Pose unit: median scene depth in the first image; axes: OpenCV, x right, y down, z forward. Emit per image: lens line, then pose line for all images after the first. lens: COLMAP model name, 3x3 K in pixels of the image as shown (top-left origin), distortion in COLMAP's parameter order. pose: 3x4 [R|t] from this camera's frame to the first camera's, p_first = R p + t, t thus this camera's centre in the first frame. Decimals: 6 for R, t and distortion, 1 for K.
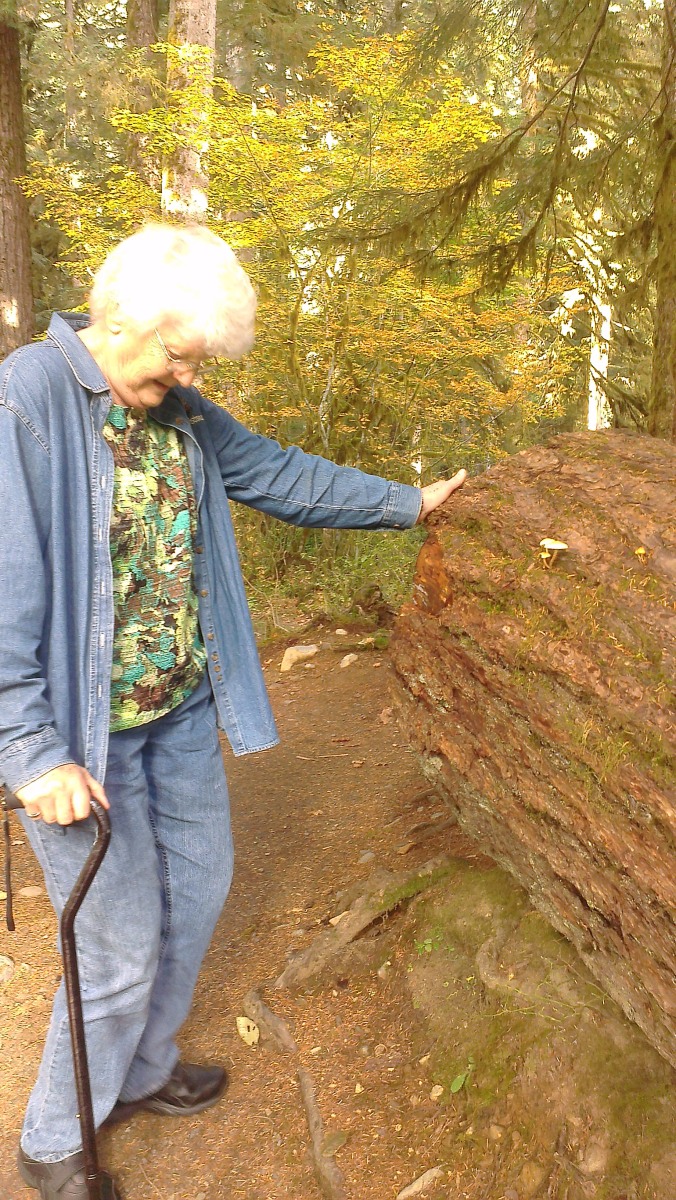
lens RADIAL K [[955.2, 0, 341.9], [0, 955.2, 607.6], [0, 0, 1]] dist [0.120945, -0.169669]
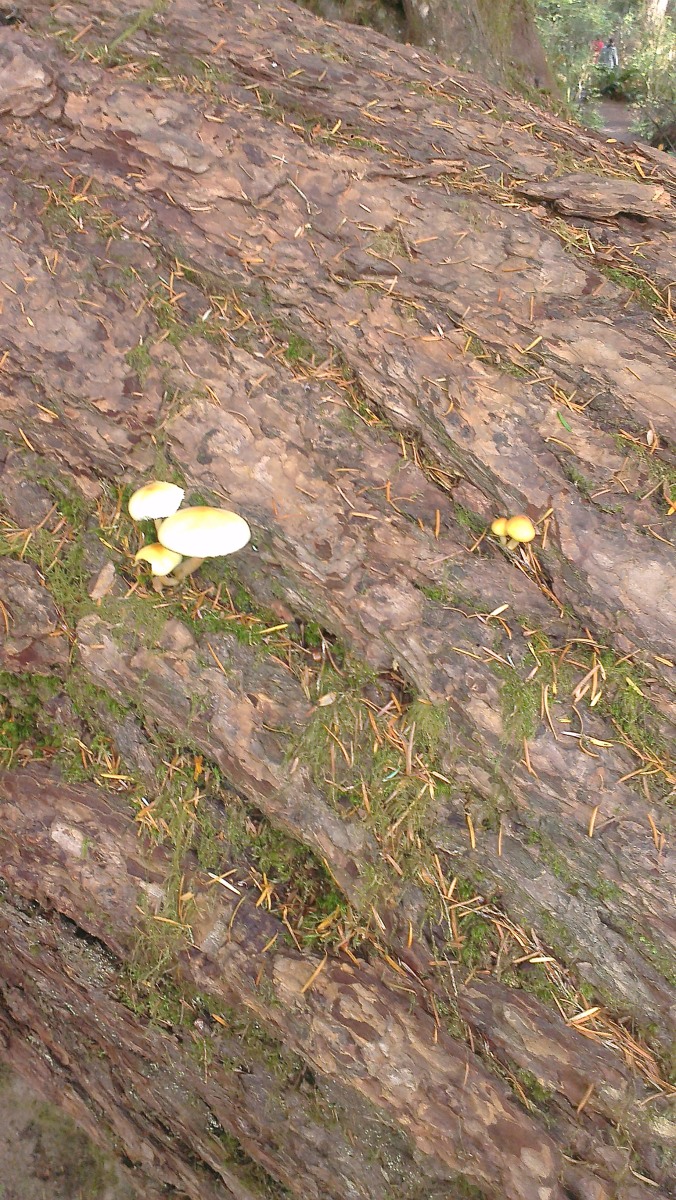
lens RADIAL K [[955.2, 0, 341.9], [0, 955.2, 607.6], [0, 0, 1]] dist [0.120945, -0.169669]
pose [[0.836513, -0.284625, 0.468225, 0.080312], [0.067400, 0.901466, 0.427570, -0.095215], [-0.543786, -0.326110, 0.773272, 0.486365]]
